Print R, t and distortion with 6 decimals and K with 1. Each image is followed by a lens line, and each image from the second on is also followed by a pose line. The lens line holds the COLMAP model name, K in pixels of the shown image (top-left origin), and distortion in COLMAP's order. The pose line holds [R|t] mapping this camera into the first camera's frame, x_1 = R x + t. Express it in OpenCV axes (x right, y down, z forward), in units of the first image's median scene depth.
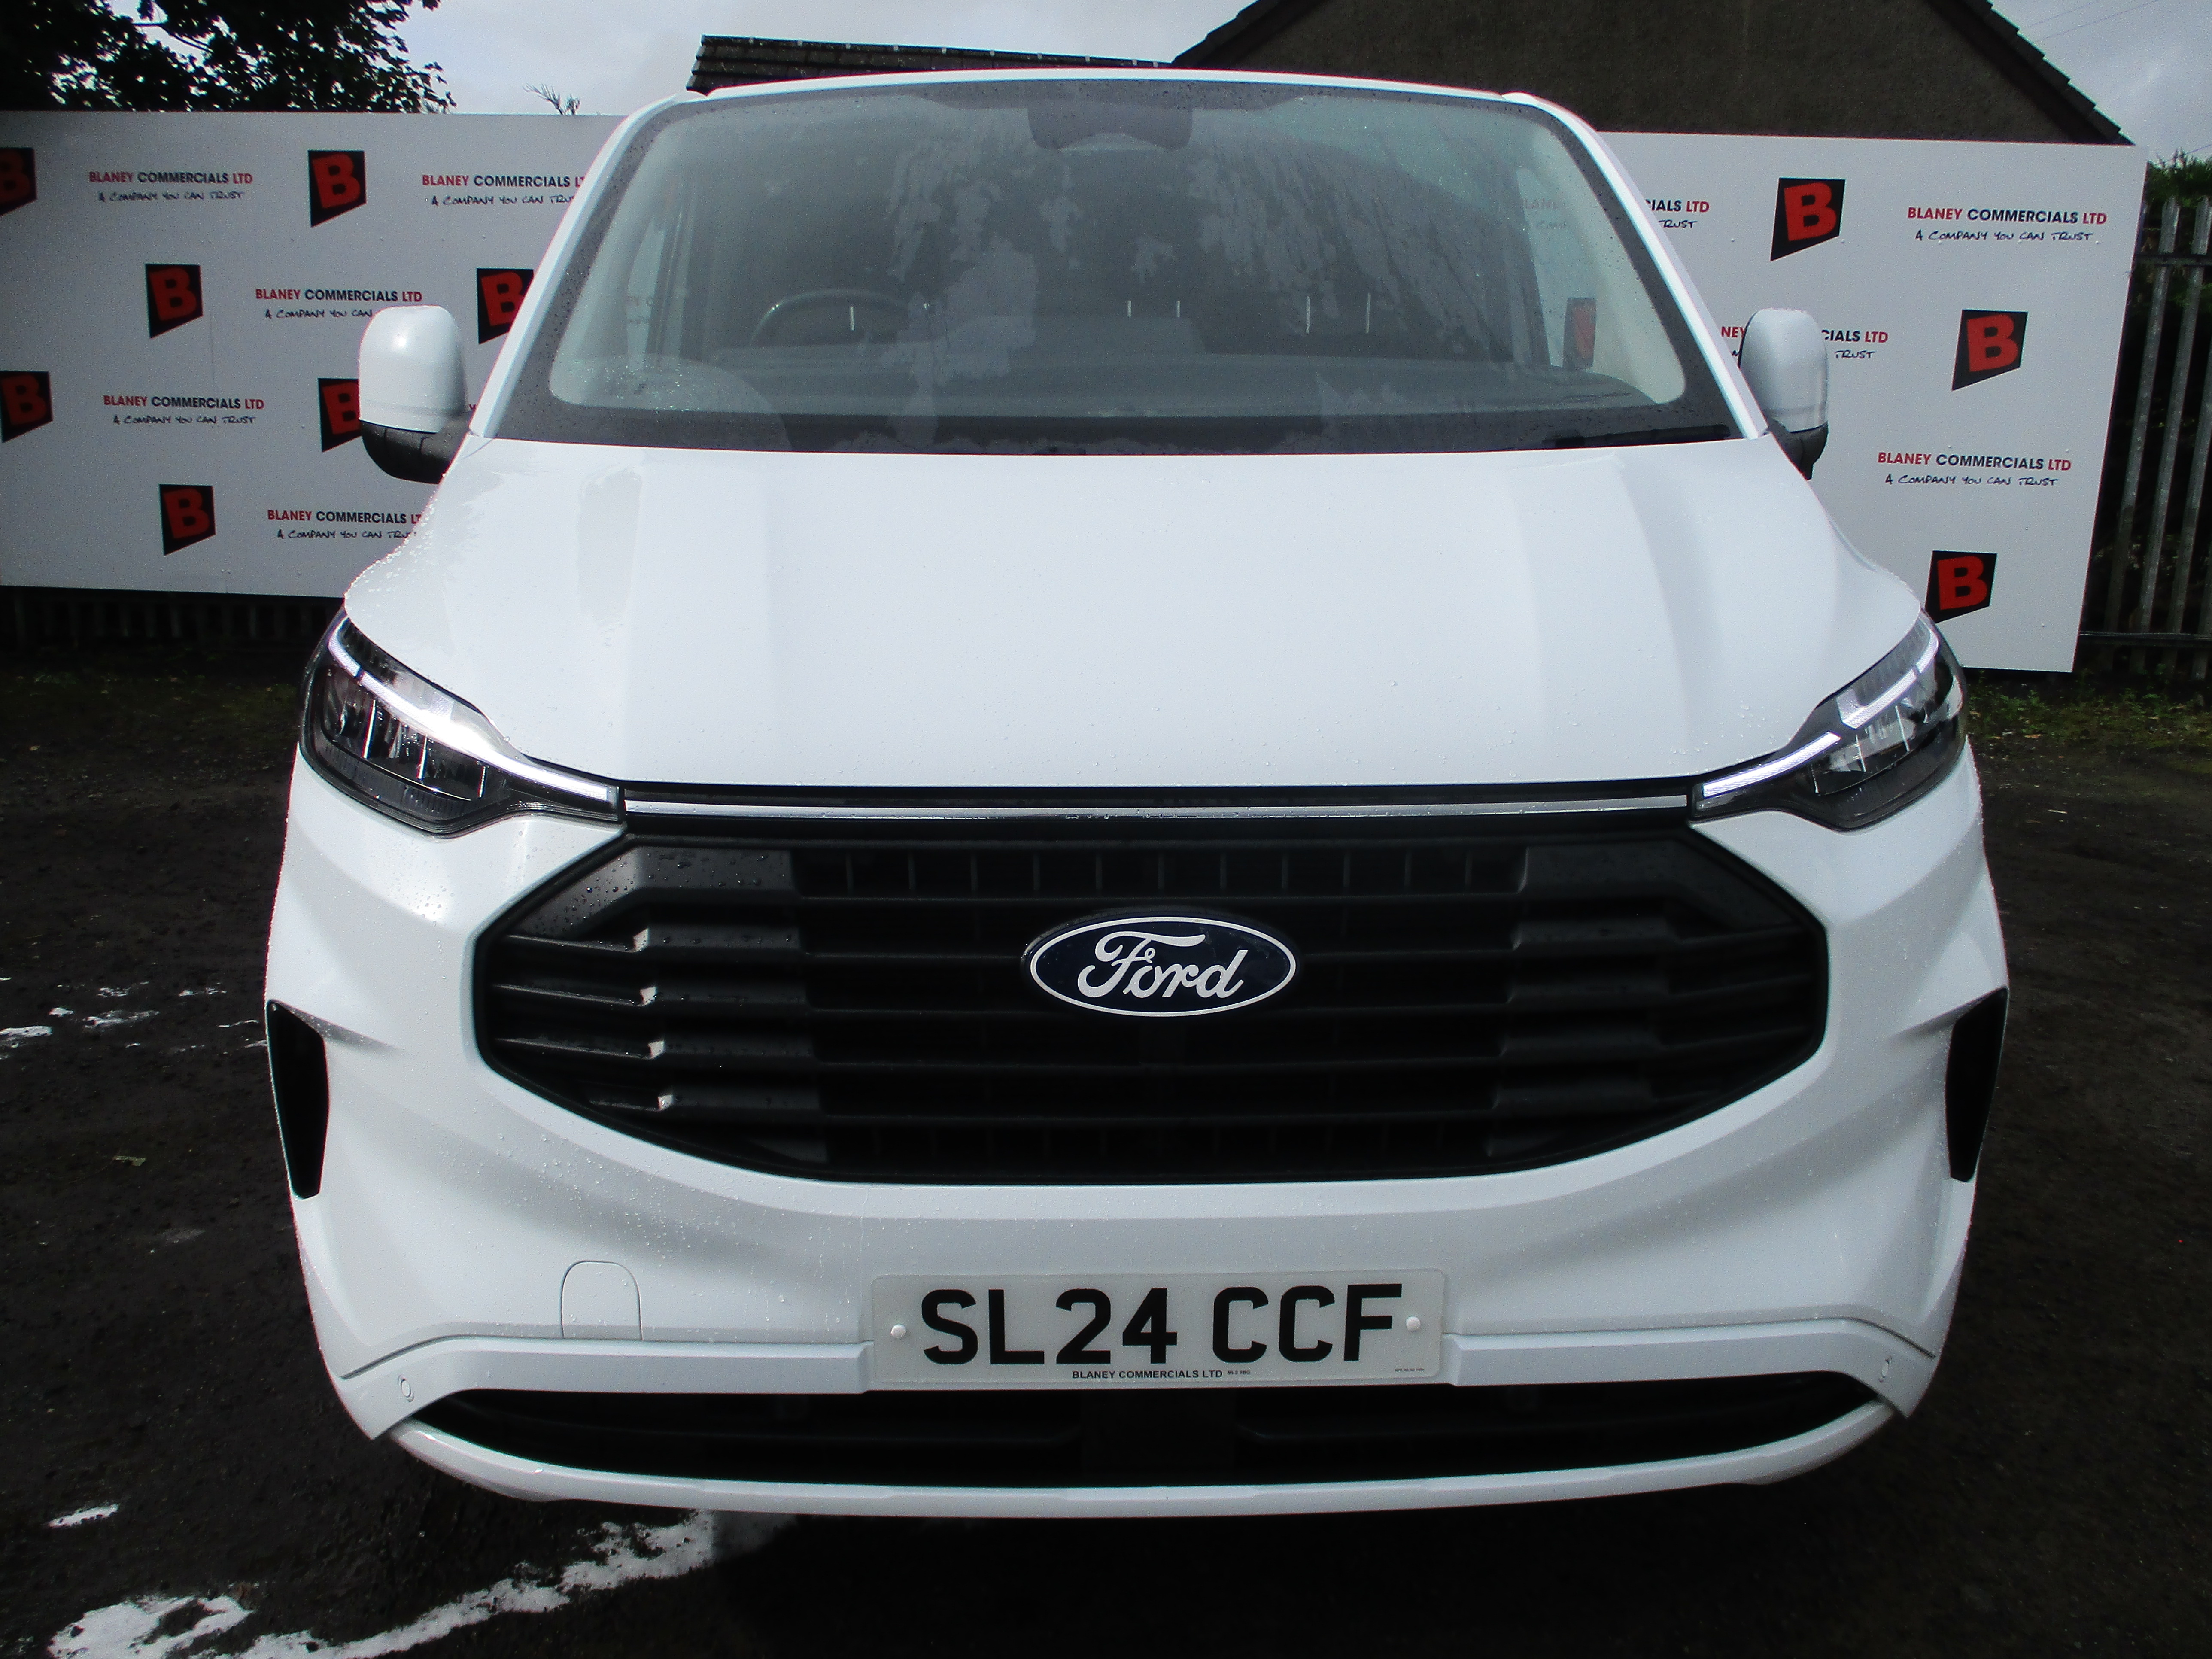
lens RADIAL K [[1776.8, 0, 1106.0], [0, 1776.8, 829.5], [0, 0, 1]] dist [0.003426, -0.006898]
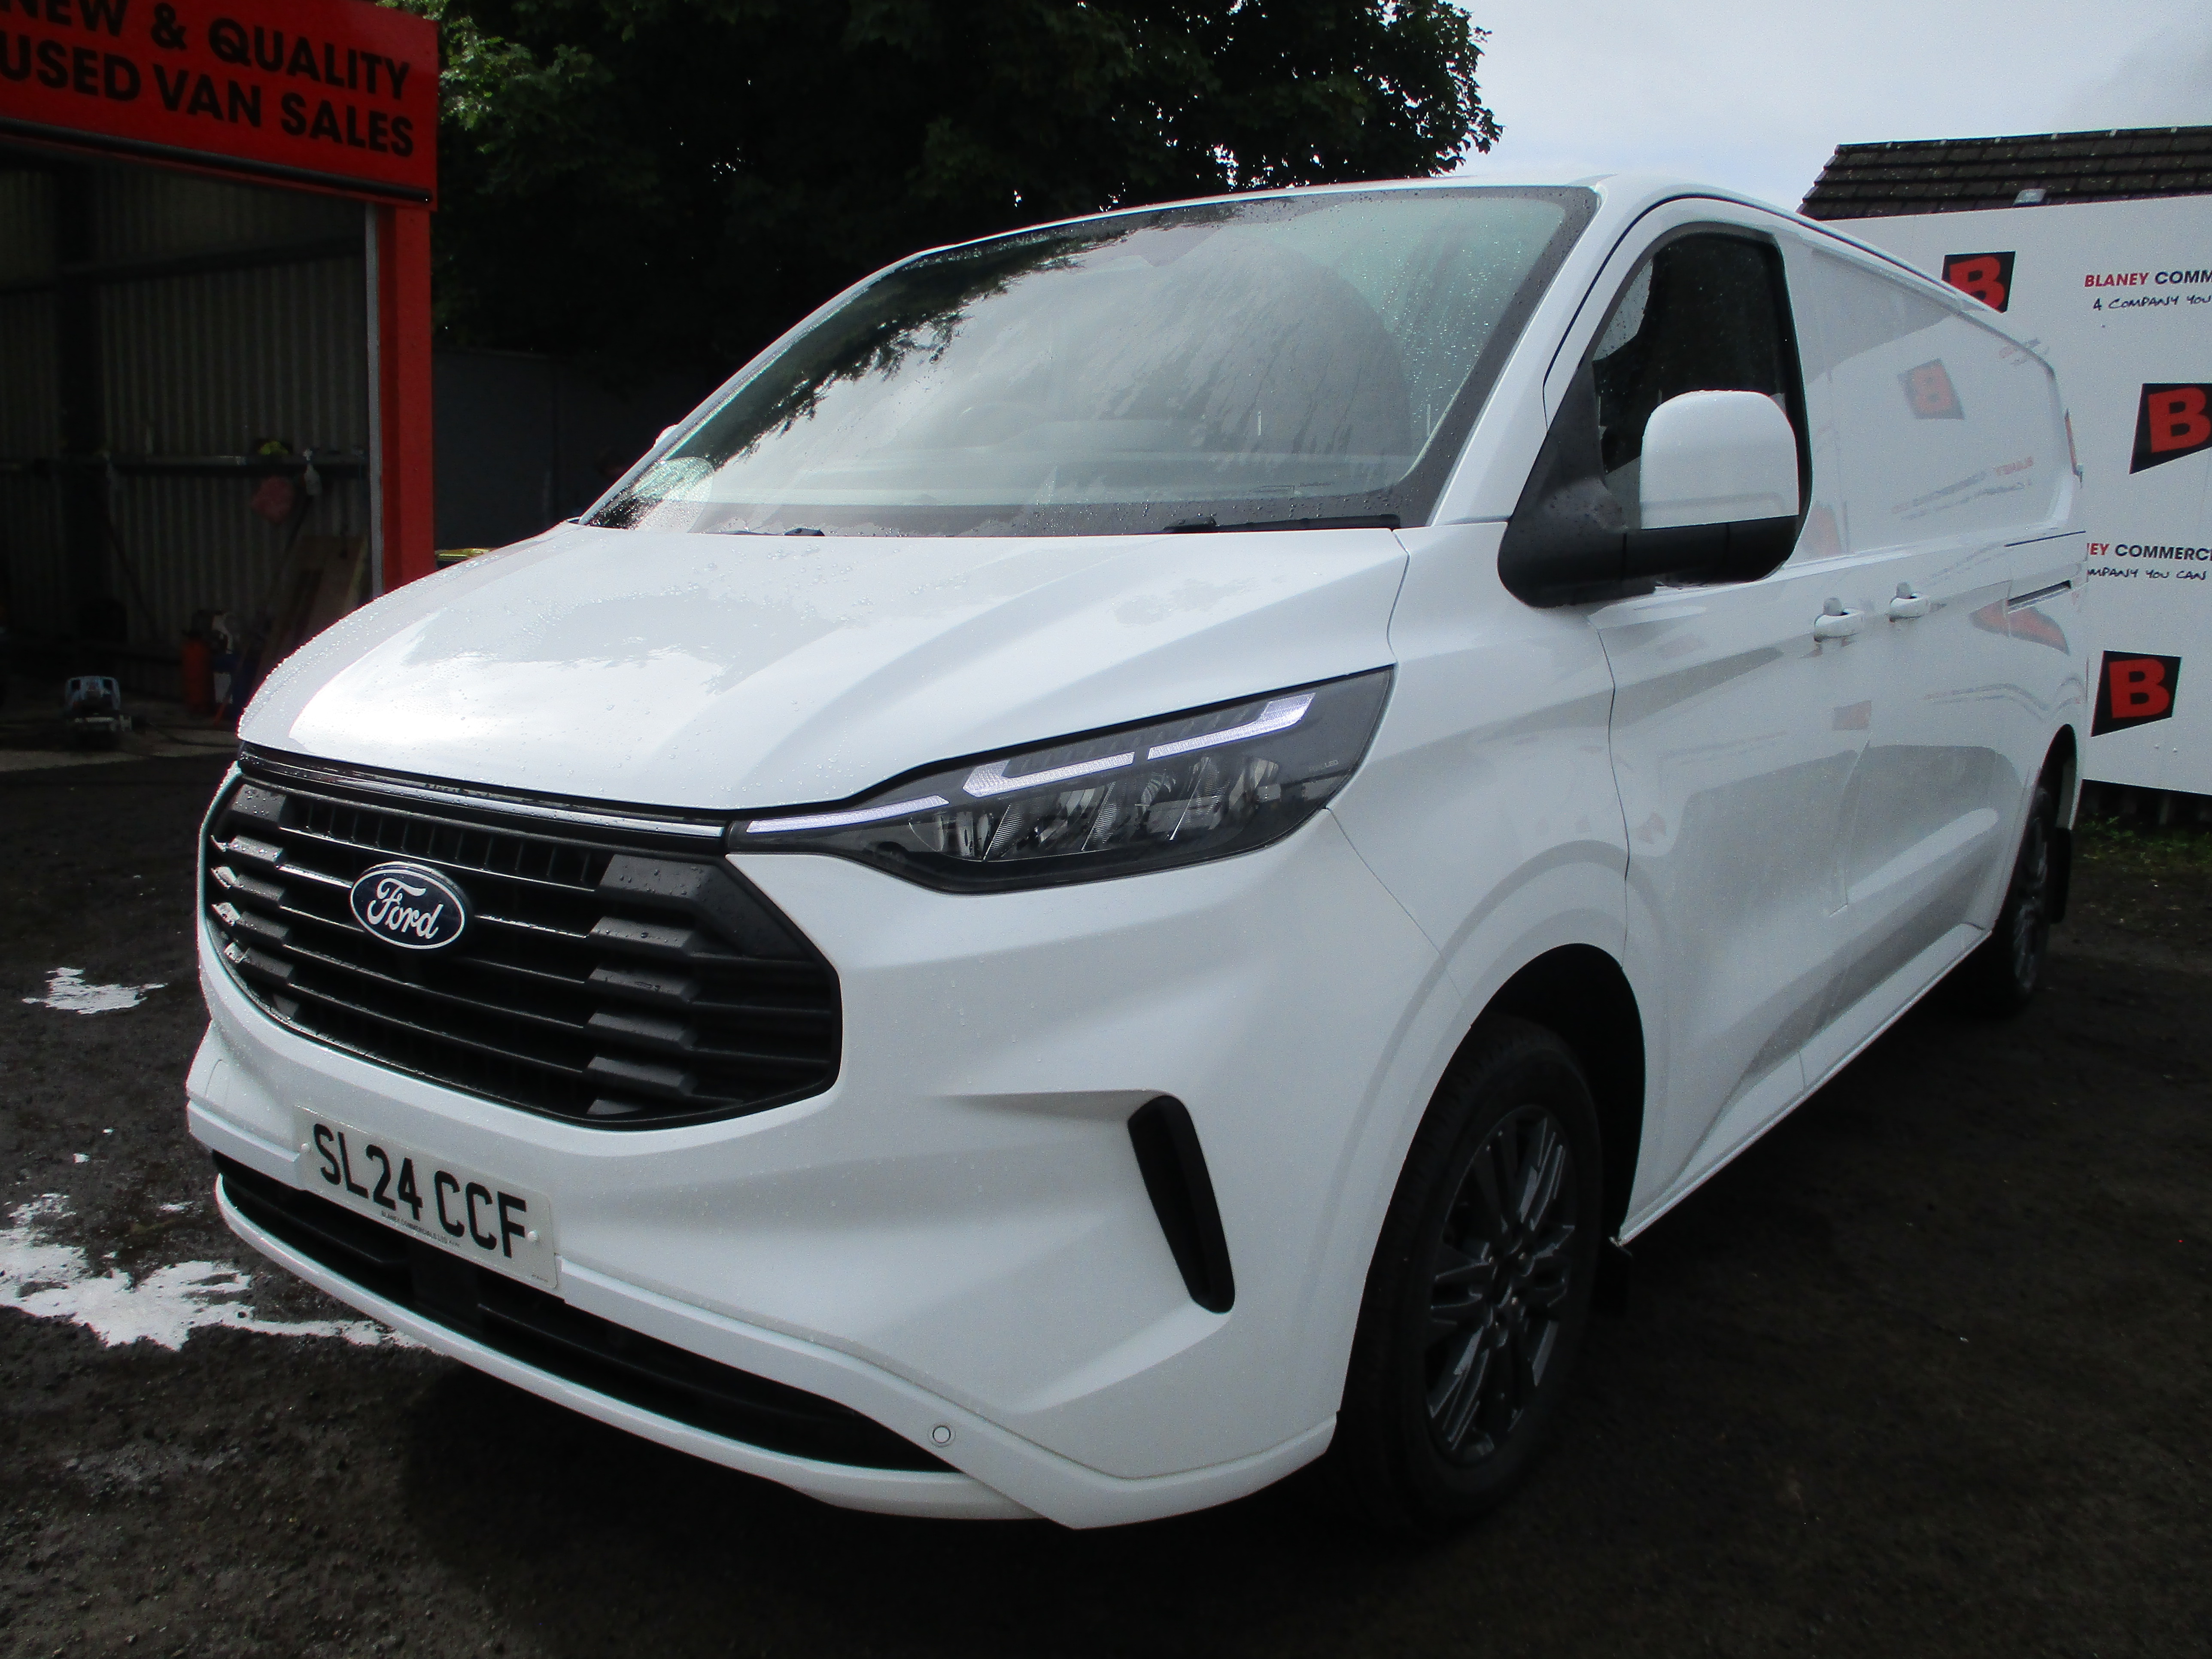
lens RADIAL K [[1776.8, 0, 1106.0], [0, 1776.8, 829.5], [0, 0, 1]] dist [0.003426, -0.006898]
pose [[0.782266, 0.106697, -0.613740, 1.203893], [-0.145021, 0.989345, -0.012848, -0.038500], [0.605829, 0.099056, 0.789404, 0.255158]]
